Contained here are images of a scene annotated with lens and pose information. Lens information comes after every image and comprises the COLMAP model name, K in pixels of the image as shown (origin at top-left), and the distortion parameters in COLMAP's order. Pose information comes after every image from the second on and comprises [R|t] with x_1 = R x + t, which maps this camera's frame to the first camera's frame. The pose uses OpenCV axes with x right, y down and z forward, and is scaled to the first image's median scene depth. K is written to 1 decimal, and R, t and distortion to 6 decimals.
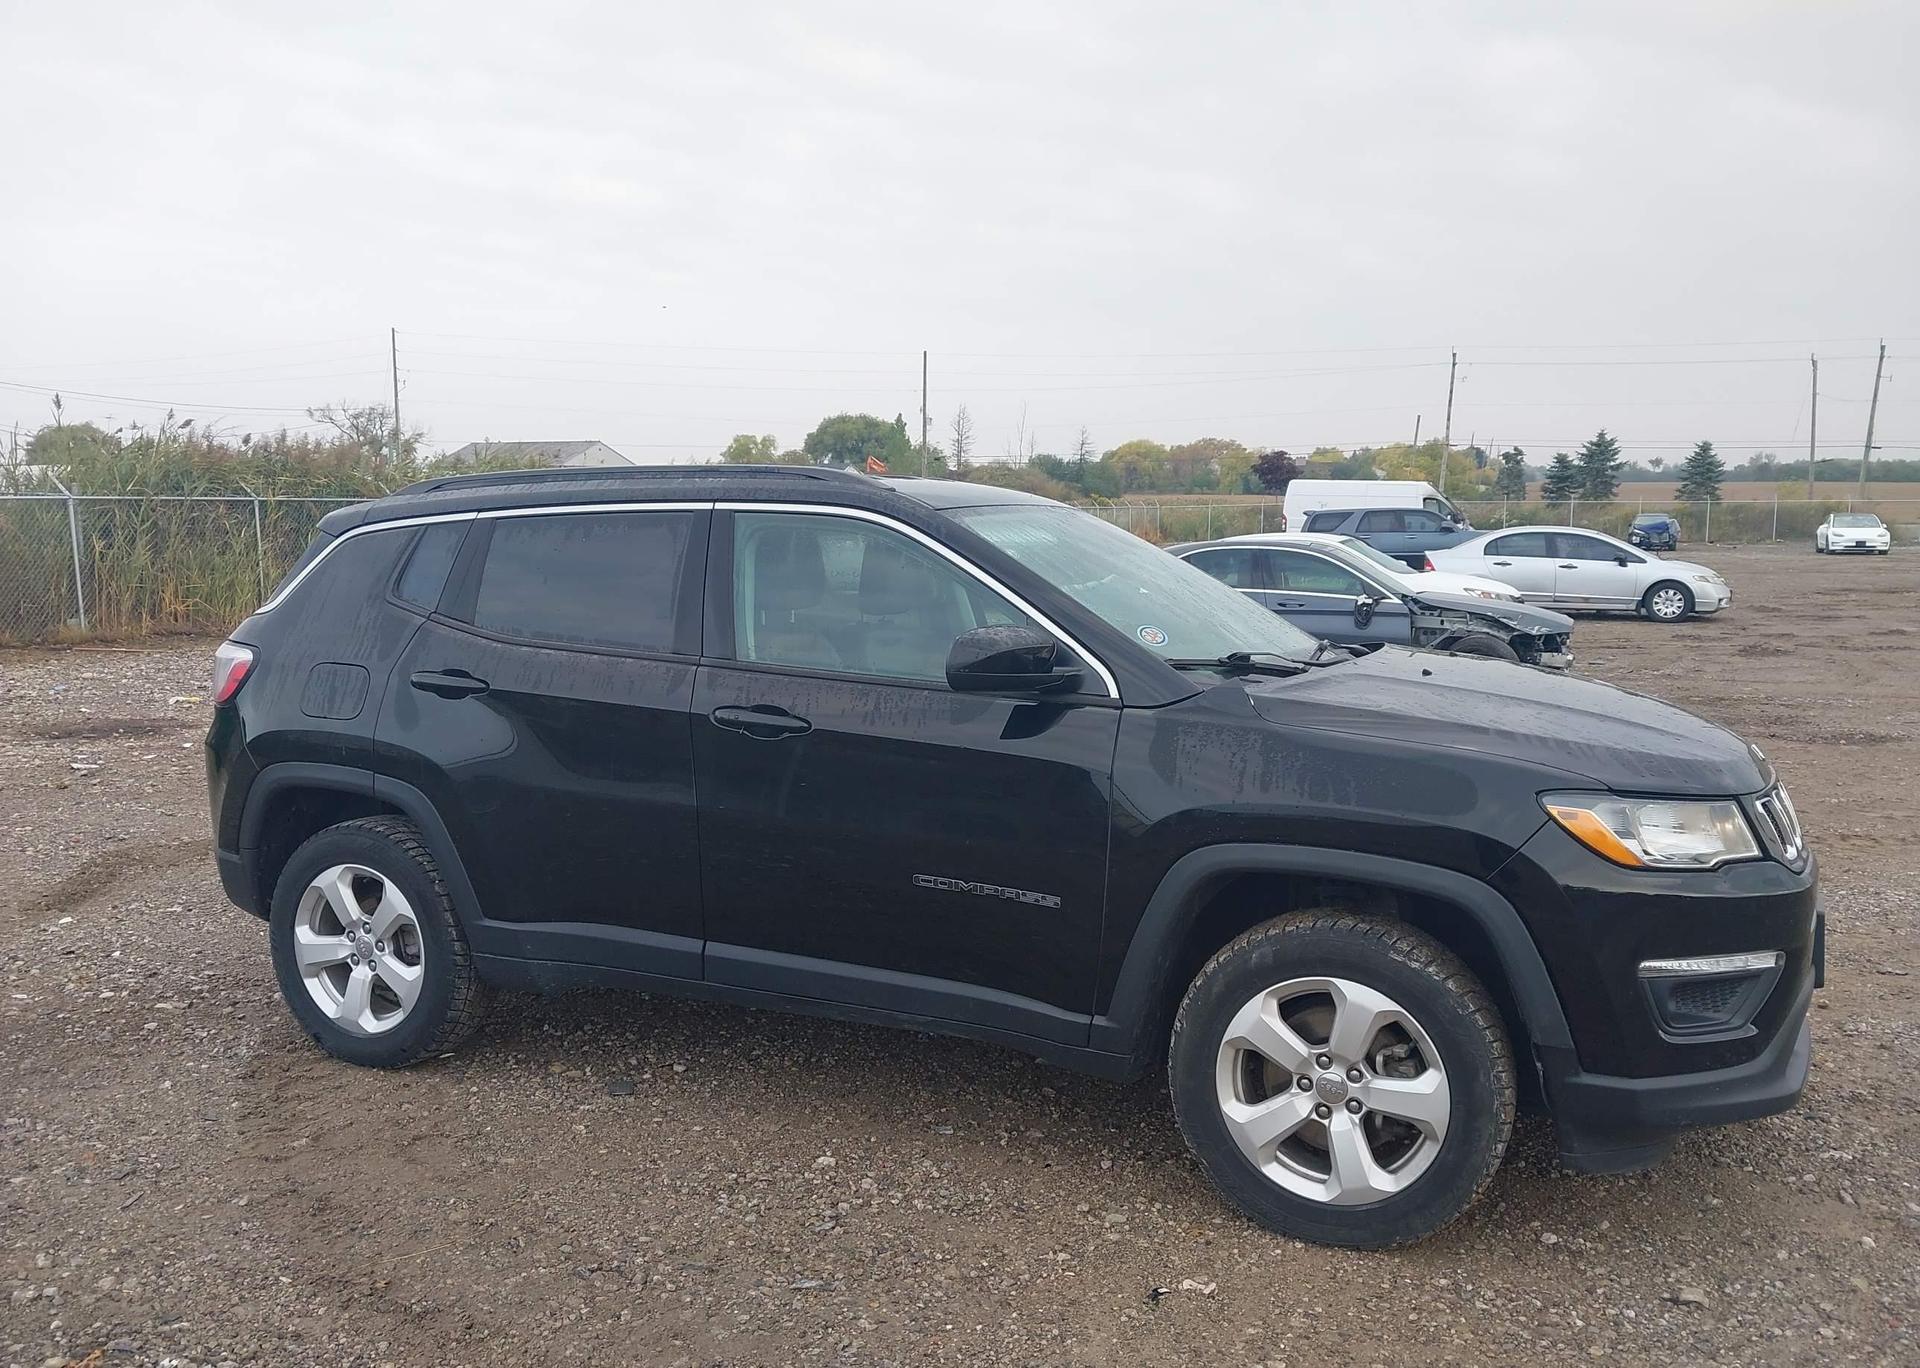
lens RADIAL K [[1557.3, 0, 953.0], [0, 1557.3, 682.0], [0, 0, 1]] dist [0.012144, -0.013392]
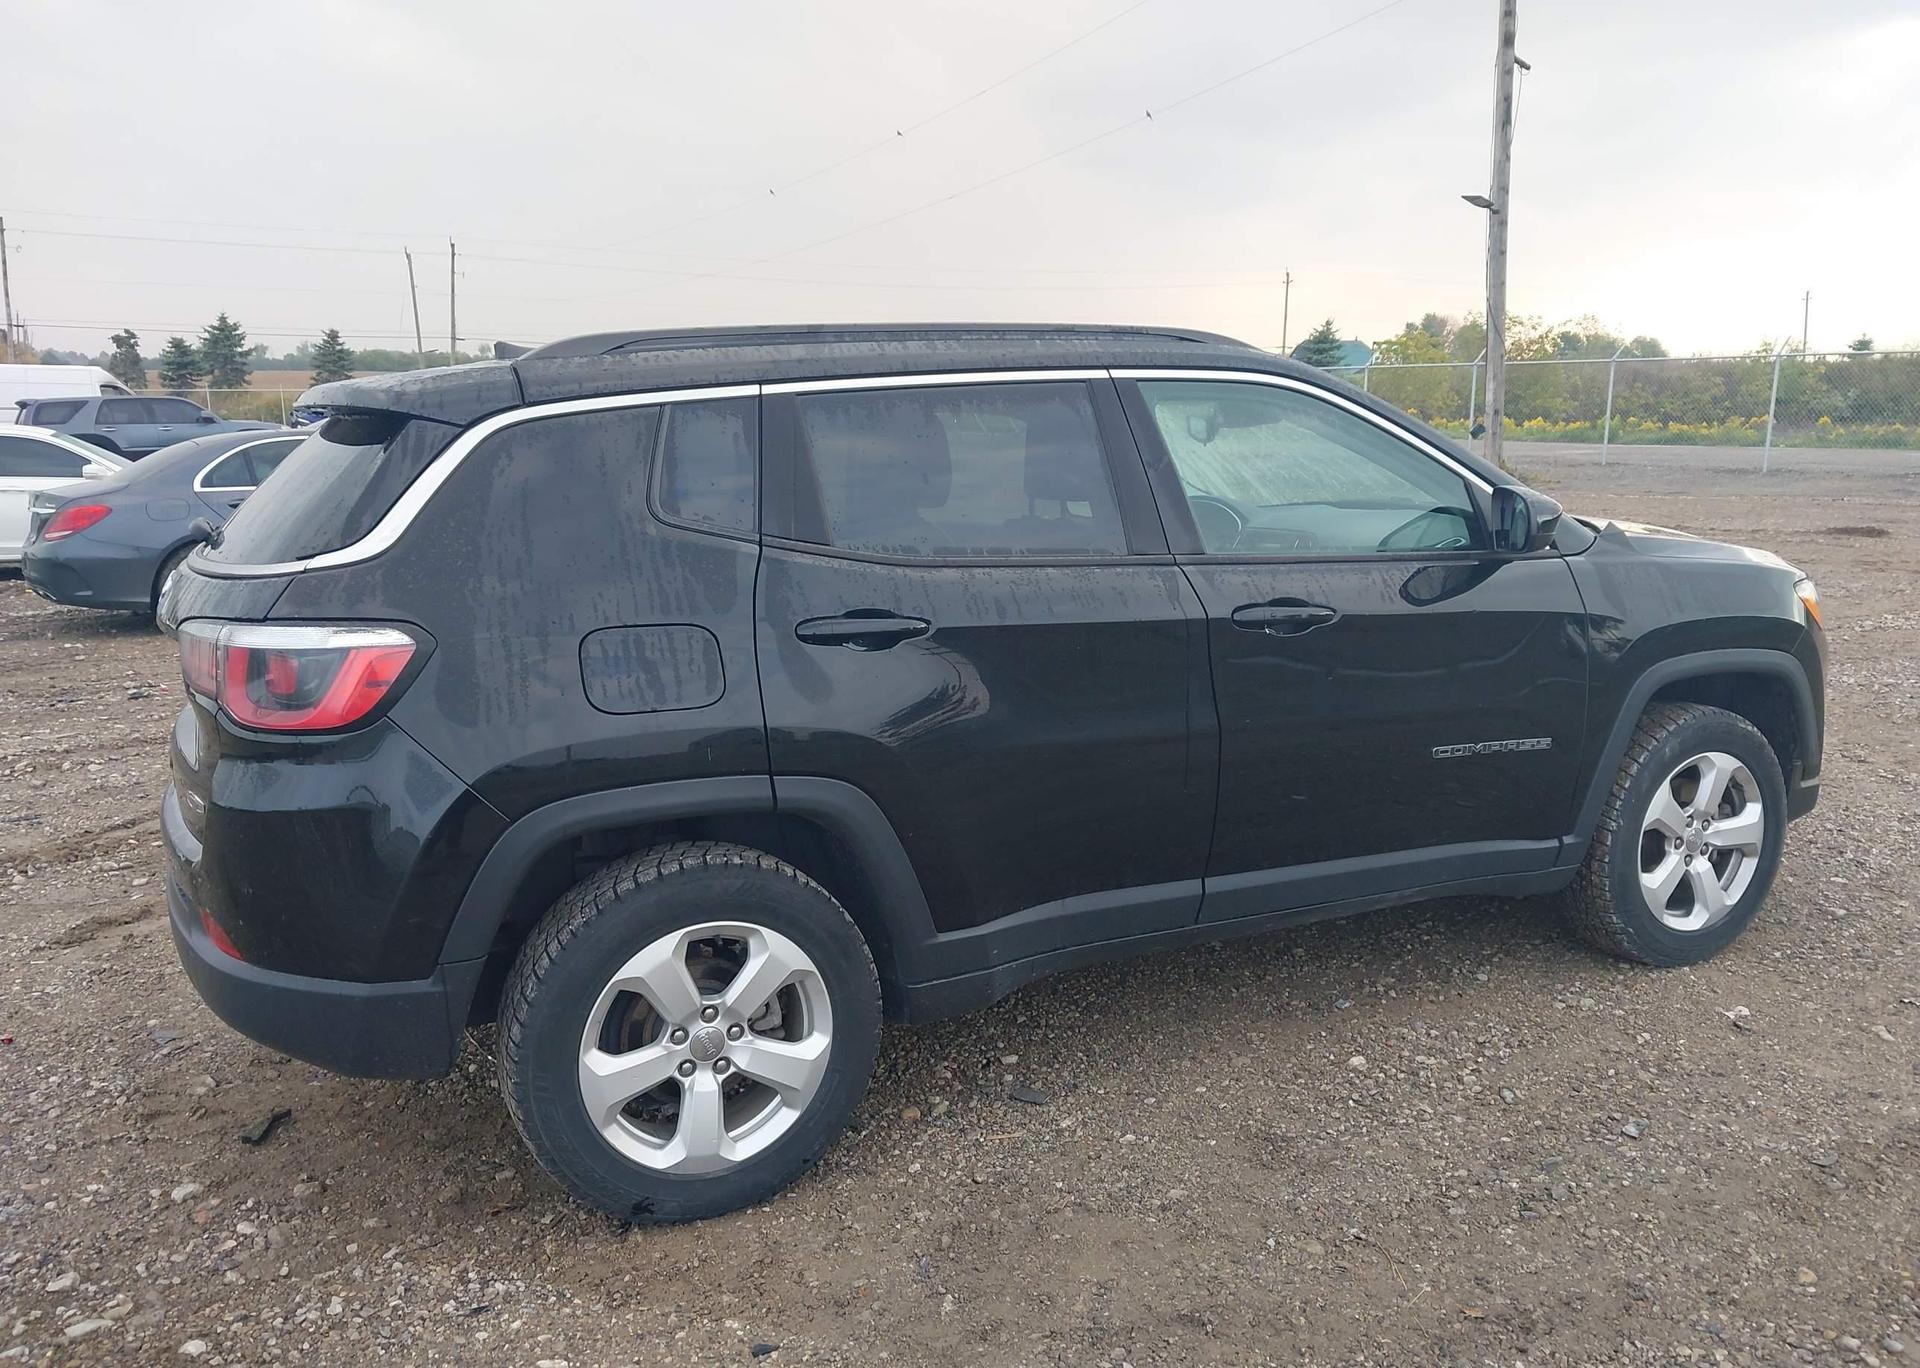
lens RADIAL K [[1557.3, 0, 983.7], [0, 1557.3, 697.9], [0, 0, 1]] dist [0.012144, -0.013392]
pose [[0.613092, -0.152653, 0.775123, -0.891712], [0.091128, 0.988270, 0.122551, -0.052236], [-0.784738, -0.004499, 0.619811, 0.553300]]
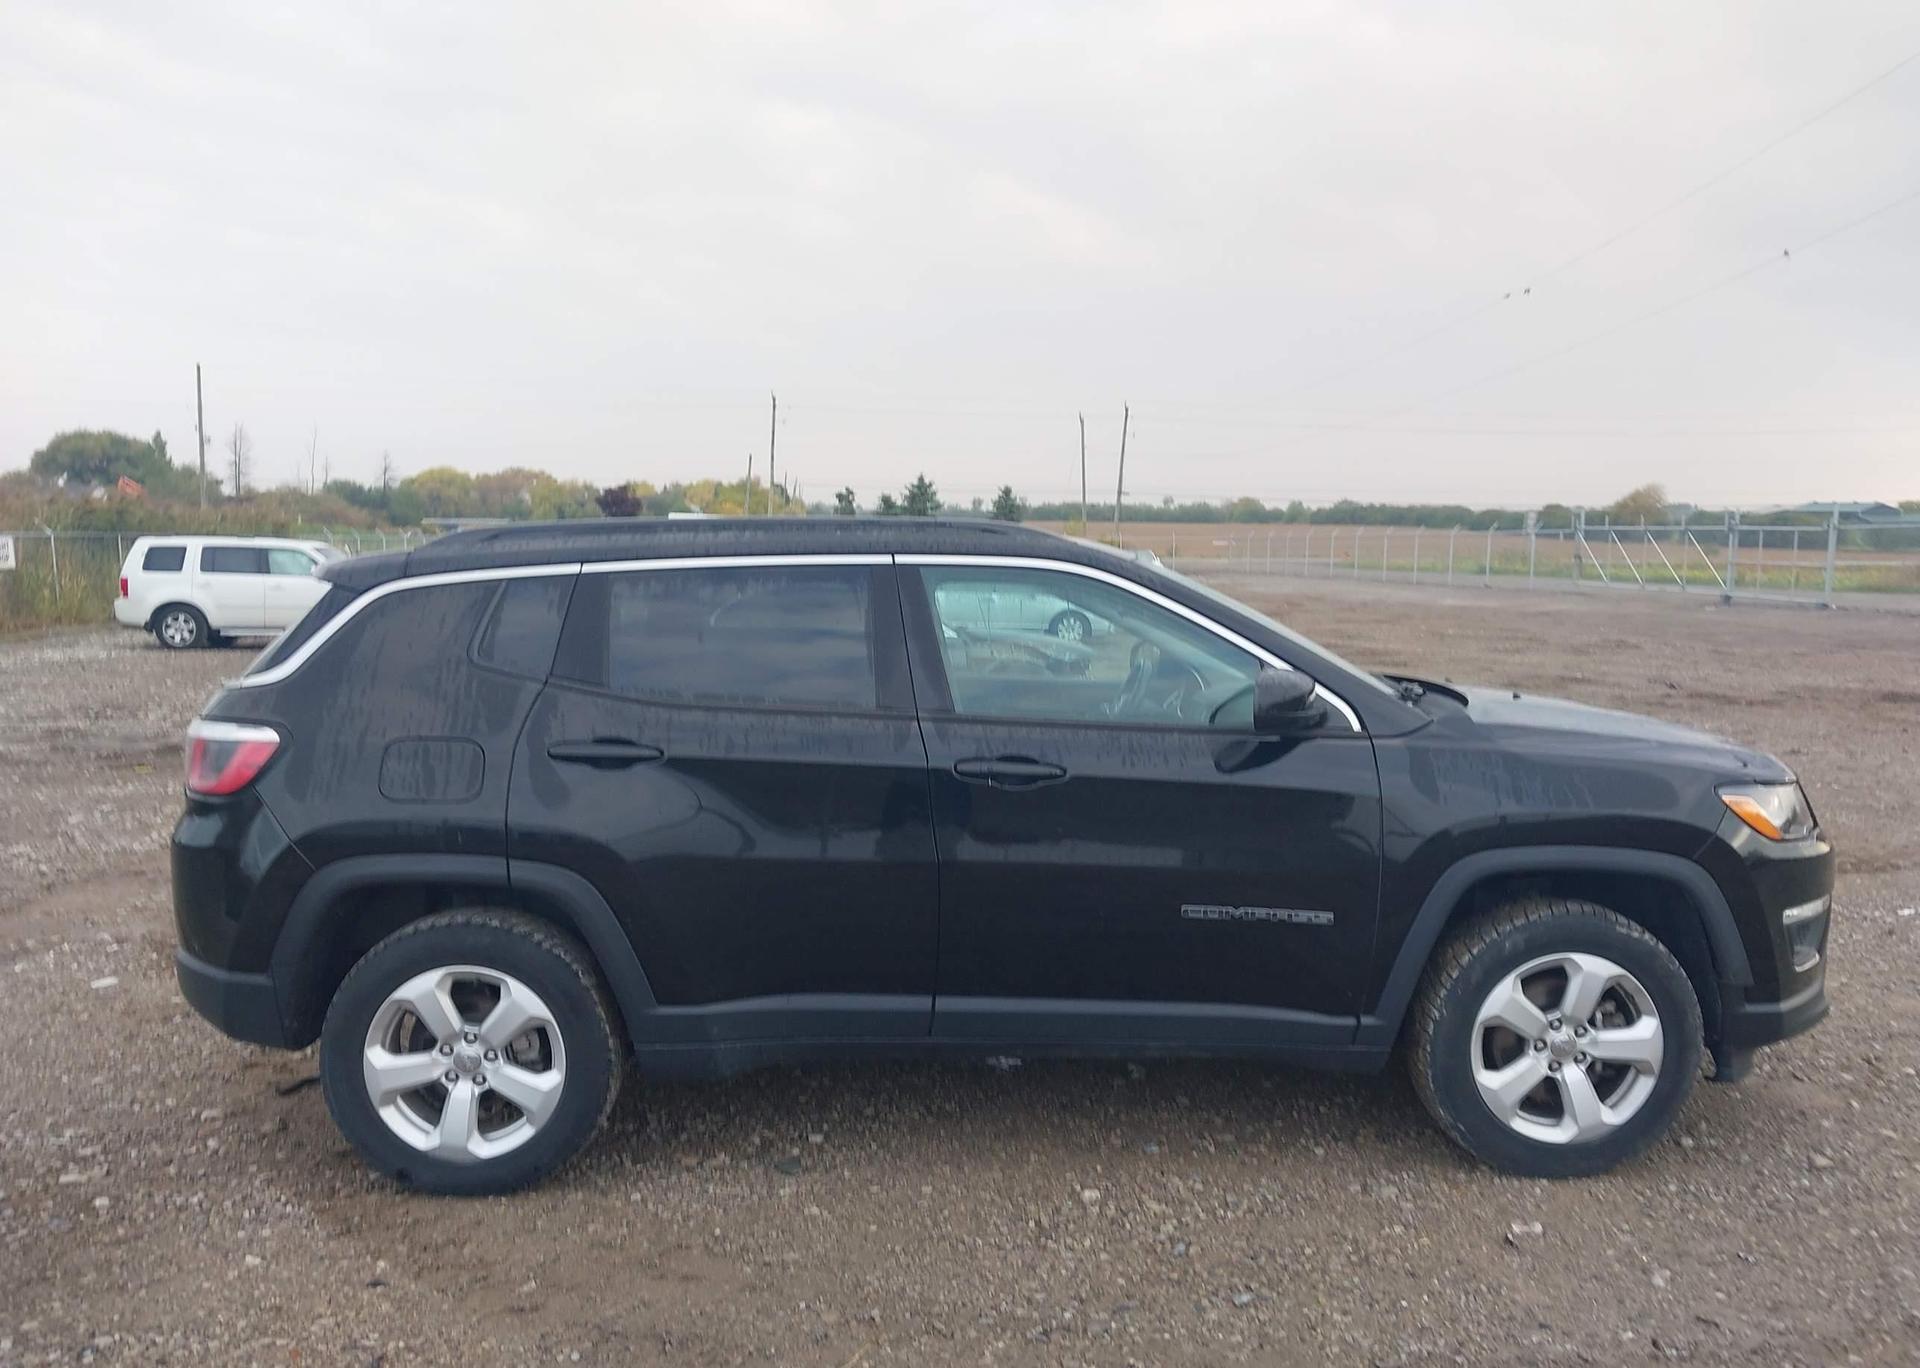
lens RADIAL K [[1557.3, 0, 970.7], [0, 1557.3, 699.9], [0, 0, 1]] dist [0.012144, -0.013392]
pose [[0.893997, -0.040193, 0.446268, -0.565899], [0.044206, 0.999021, 0.001420, -0.022258], [-0.445888, 0.018458, 0.894898, 0.105651]]
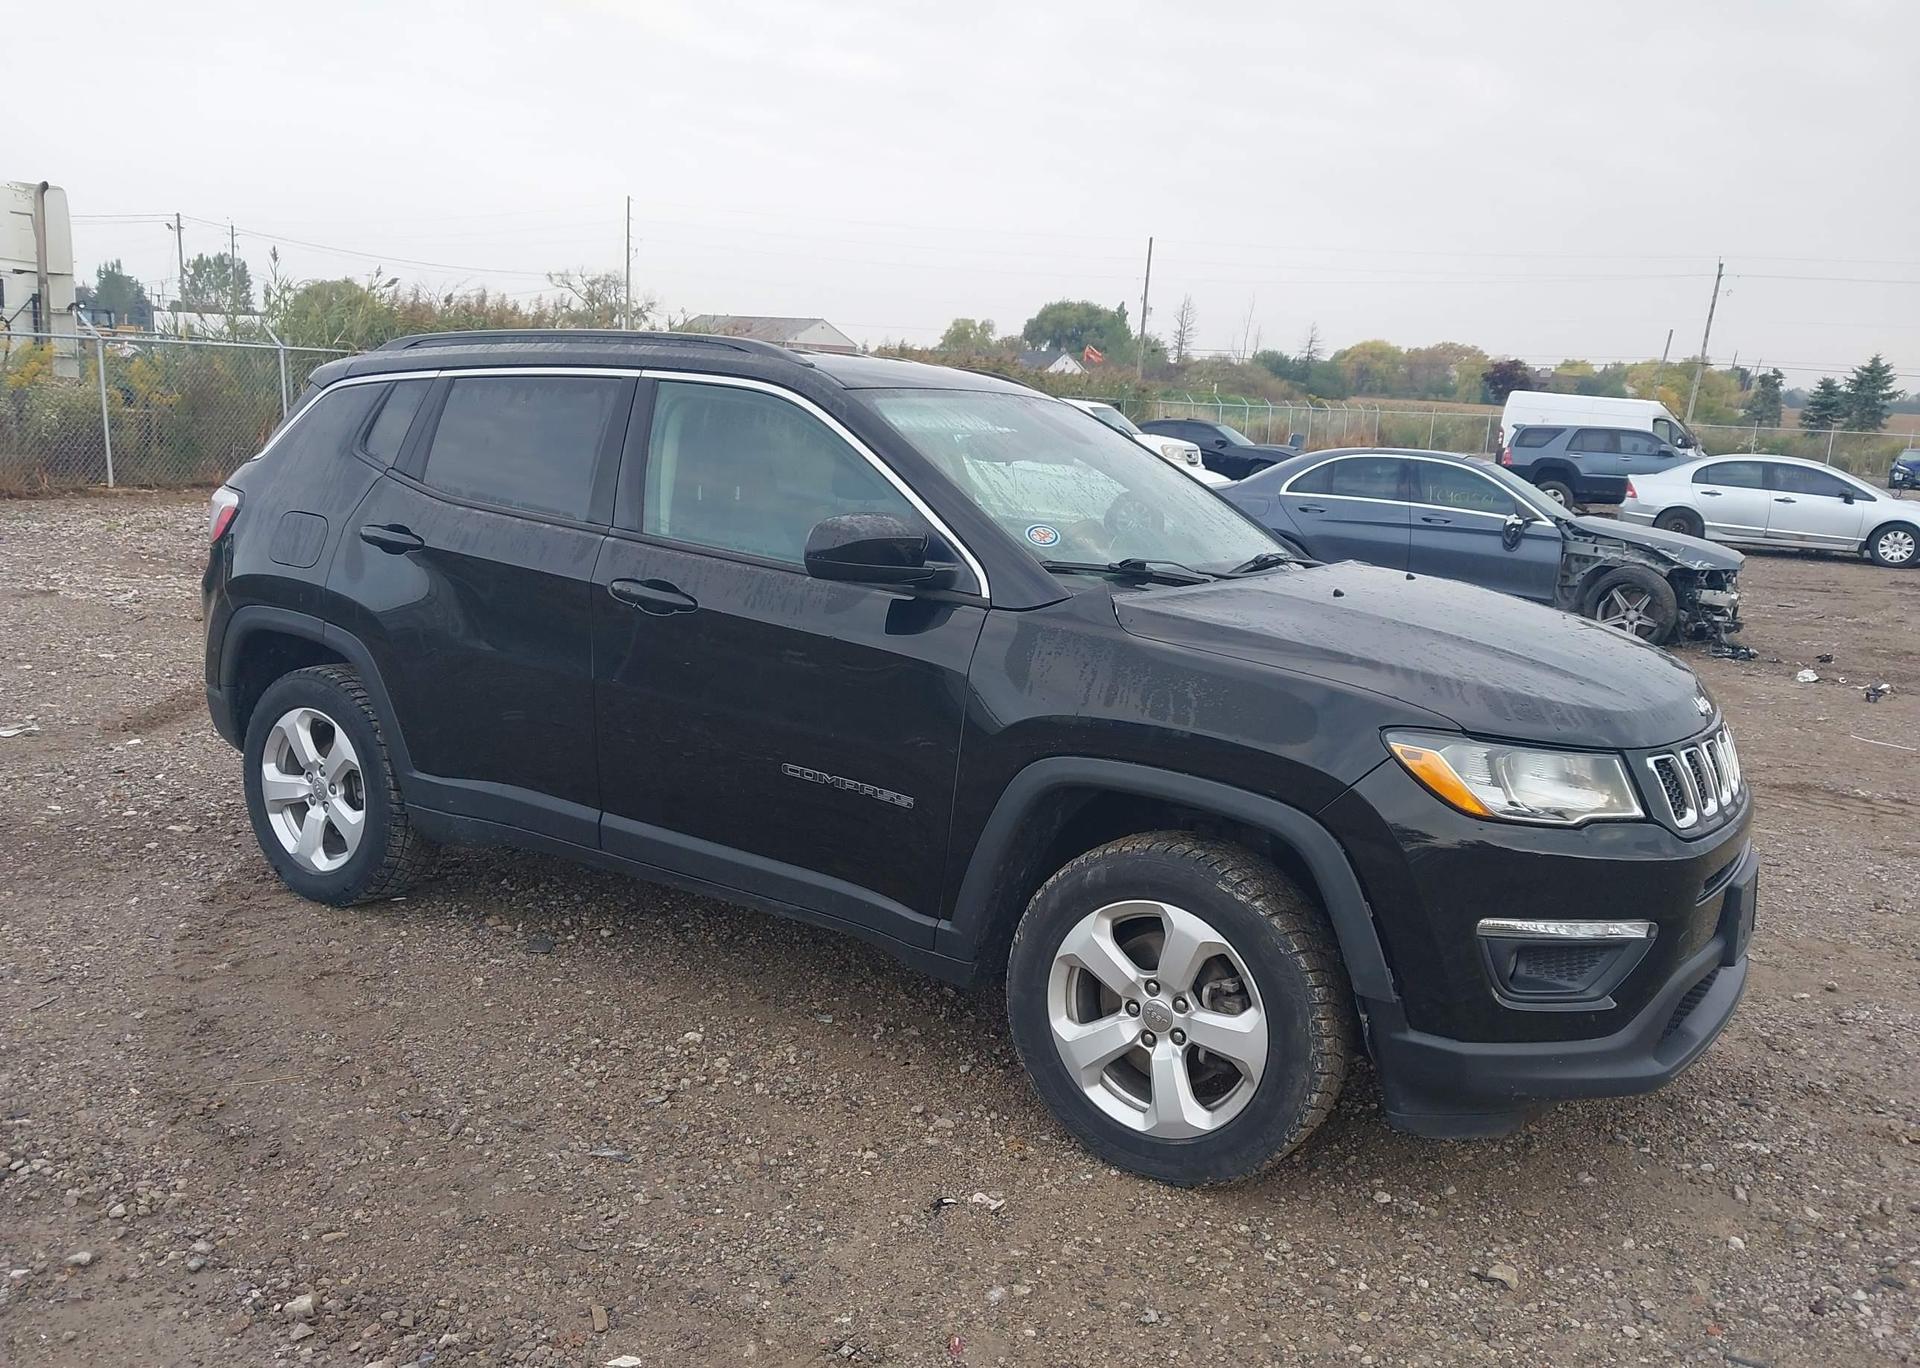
lens RADIAL K [[1557.3, 0, 953.0], [0, 1557.3, 691.5], [0, 0, 1]] dist [0.012144, -0.013392]
pose [[0.988212, 0.077158, -0.132227, 0.190438], [-0.067071, 0.994606, 0.079122, -0.004982], [0.137619, -0.069321, 0.988056, 0.042205]]
